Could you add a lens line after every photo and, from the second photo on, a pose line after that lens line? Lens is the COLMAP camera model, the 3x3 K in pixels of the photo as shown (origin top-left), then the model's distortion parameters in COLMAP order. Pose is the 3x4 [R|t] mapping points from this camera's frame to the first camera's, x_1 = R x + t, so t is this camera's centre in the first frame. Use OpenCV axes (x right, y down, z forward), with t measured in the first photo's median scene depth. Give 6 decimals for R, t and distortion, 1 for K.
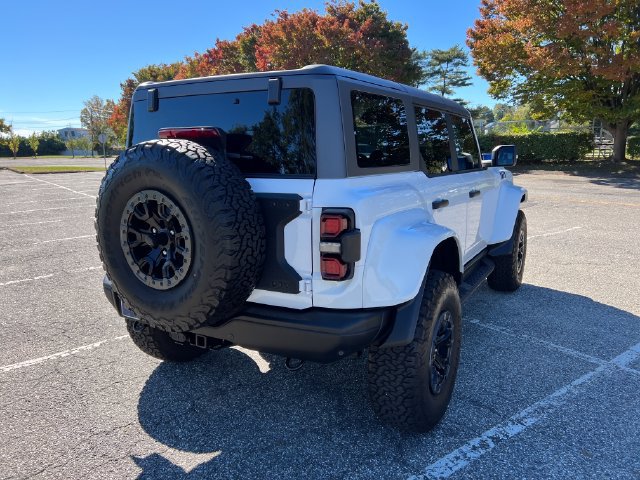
lens RADIAL K [[478.8, 0, 321.4], [0, 478.8, 239.8], [0, 0, 1]] dist [0.062892, -0.067596]
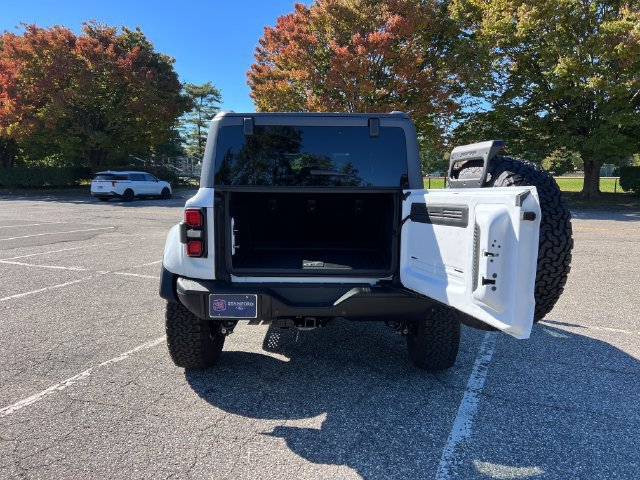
lens RADIAL K [[478.8, 0, 325.7], [0, 478.8, 234.0], [0, 0, 1]] dist [0.062892, -0.067596]
pose [[0.875496, -0.044144, 0.481204, -0.692504], [0.080145, 0.995292, -0.054511, 0.048897], [-0.476532, 0.086290, 0.874912, -0.092864]]
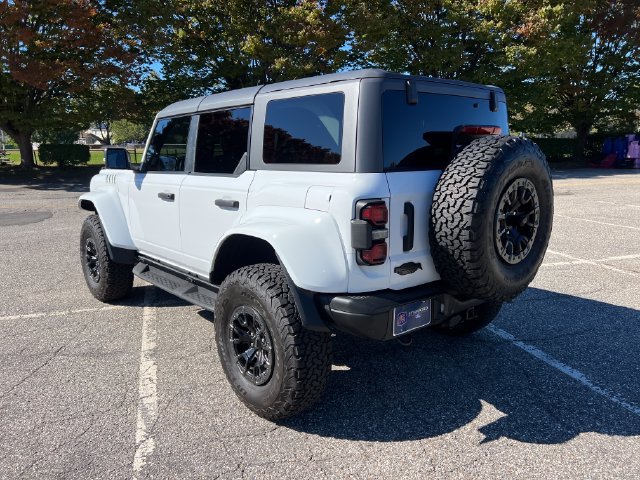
lens RADIAL K [[478.8, 0, 322.7], [0, 478.8, 243.0], [0, 0, 1]] dist [0.062892, -0.067596]
pose [[0.331512, -0.173473, 0.927366, -1.212671], [0.181725, 0.976285, 0.117661, -0.129753], [-0.925784, 0.129519, 0.355175, 0.784416]]
